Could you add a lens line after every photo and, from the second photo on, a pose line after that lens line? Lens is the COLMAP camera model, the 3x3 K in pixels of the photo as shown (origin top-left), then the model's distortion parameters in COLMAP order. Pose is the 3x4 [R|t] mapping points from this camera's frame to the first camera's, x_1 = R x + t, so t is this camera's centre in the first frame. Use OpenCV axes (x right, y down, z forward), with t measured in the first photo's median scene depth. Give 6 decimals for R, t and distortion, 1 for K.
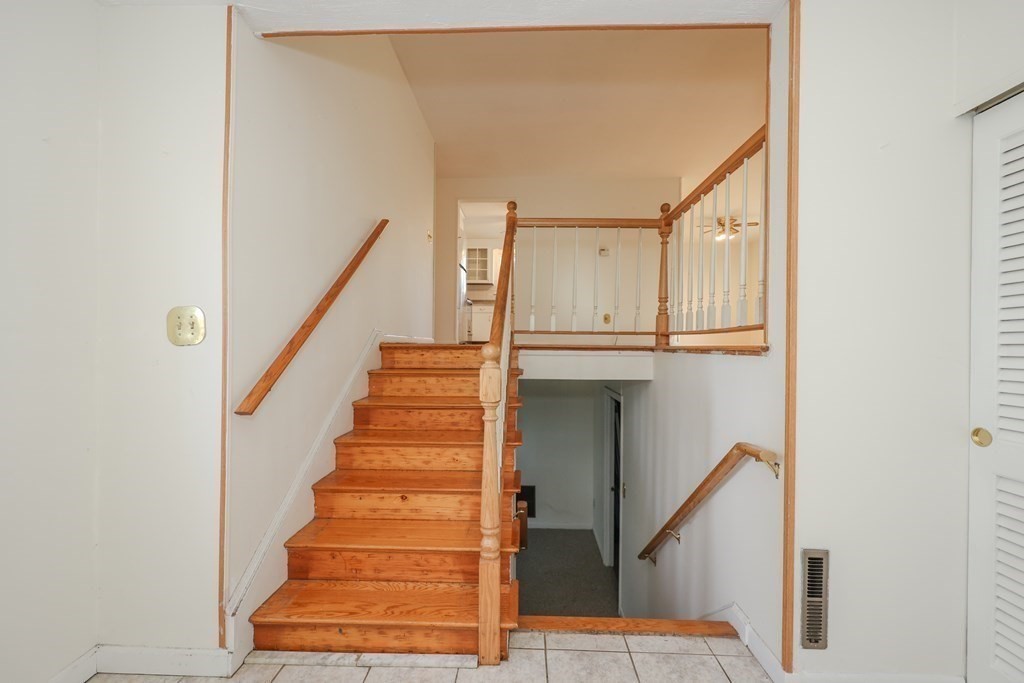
lens RADIAL K [[419.9, 0, 518.9], [0, 419.9, 344.4], [0, 0, 1]] dist [0.009768, -0.000149]
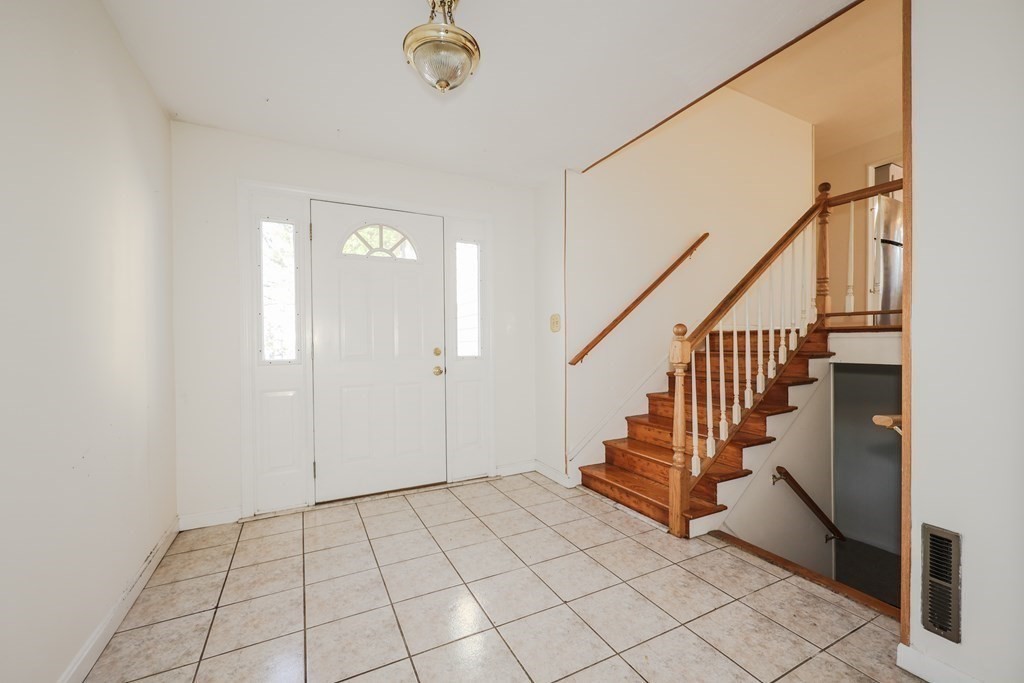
lens RADIAL K [[419.9, 0, 518.9], [0, 419.9, 344.4], [0, 0, 1]] dist [0.009768, -0.000149]
pose [[0.494497, -0.009371, -0.869129, 0.942001], [0.008011, 0.999949, -0.006223, 0.075966], [0.869142, -0.003886, 0.494547, -0.222177]]
